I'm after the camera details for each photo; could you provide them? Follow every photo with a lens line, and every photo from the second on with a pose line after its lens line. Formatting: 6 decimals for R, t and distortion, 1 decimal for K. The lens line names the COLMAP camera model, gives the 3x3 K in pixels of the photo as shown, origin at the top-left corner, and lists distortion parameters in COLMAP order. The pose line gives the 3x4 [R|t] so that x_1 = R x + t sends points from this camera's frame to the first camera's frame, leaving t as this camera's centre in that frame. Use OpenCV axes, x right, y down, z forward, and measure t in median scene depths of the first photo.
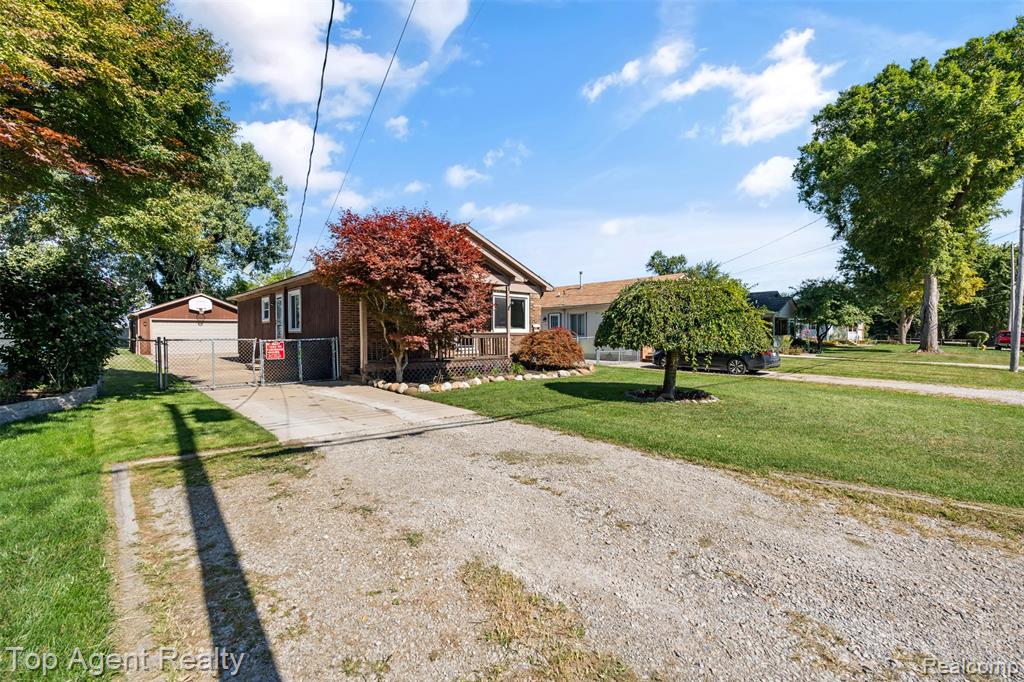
lens RADIAL K [[453.2, 0, 512.0], [0, 453.2, 341.0], [0, 0, 1]] dist [0.000123, -0.000045]
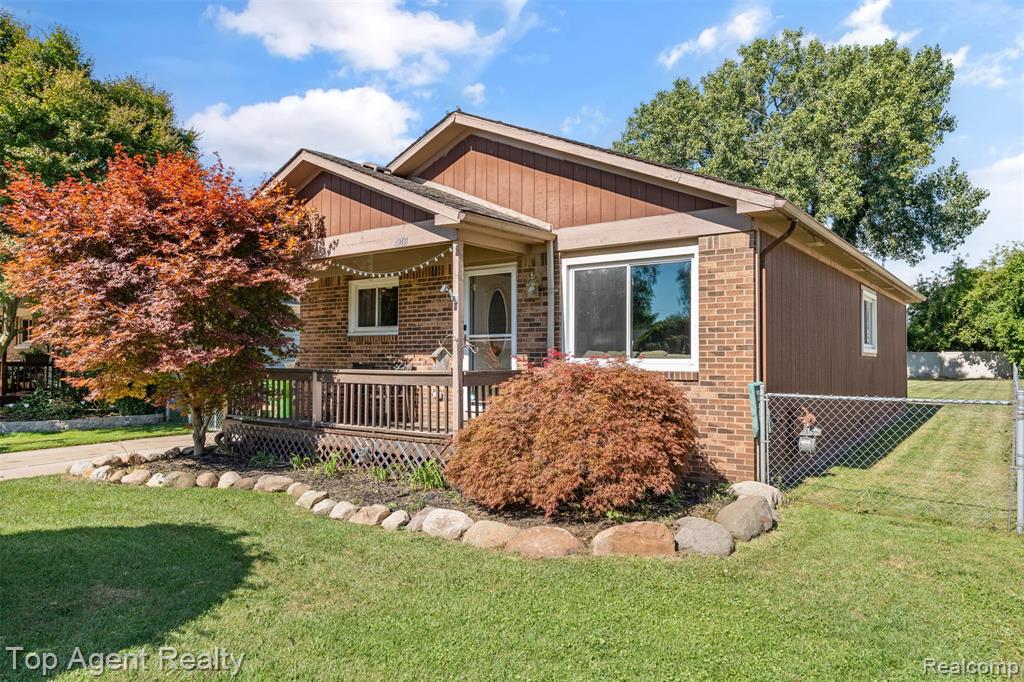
lens RADIAL K [[681.0, 0, 512.0], [0, 681.0, 341.0], [0, 0, 1]] dist [-0.001905, -0.003024]
pose [[0.198466, -0.017836, -0.979945, 0.518423], [-0.011908, 0.999717, -0.020608, -0.031761], [0.980035, 0.015759, 0.198198, 0.927014]]
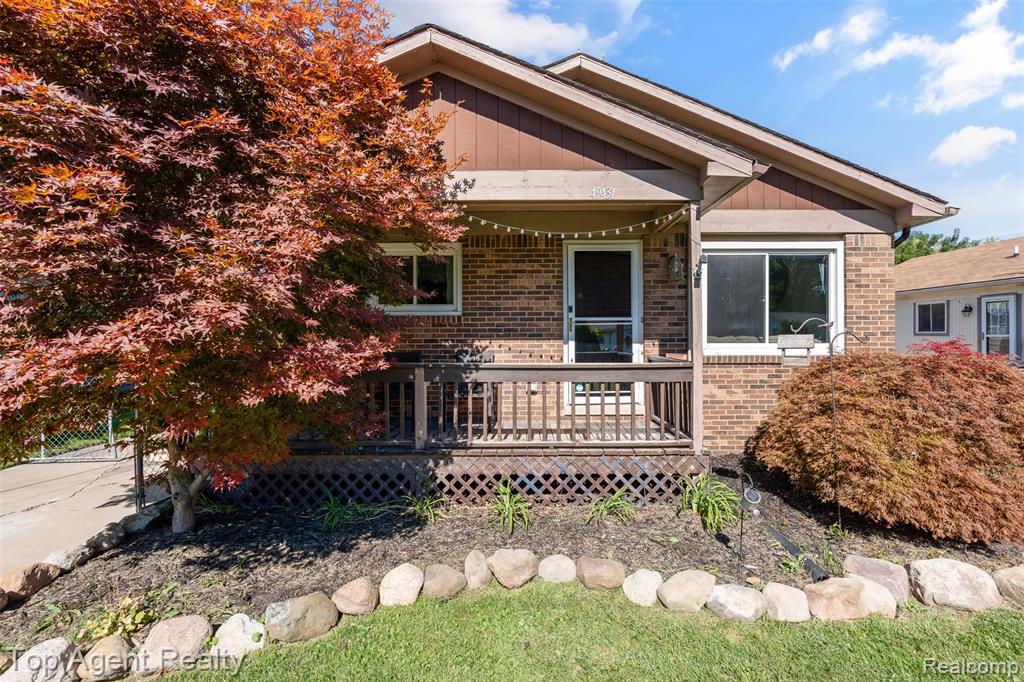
lens RADIAL K [[463.6, 0, 527.9], [0, 463.6, 333.5], [0, 0, 1]] dist [-0.002374, -0.000080]
pose [[0.744274, 0.002747, -0.667869, 0.107907], [-0.008492, 0.999950, -0.005351, -0.034647], [0.667820, 0.009654, 0.744260, 0.700732]]
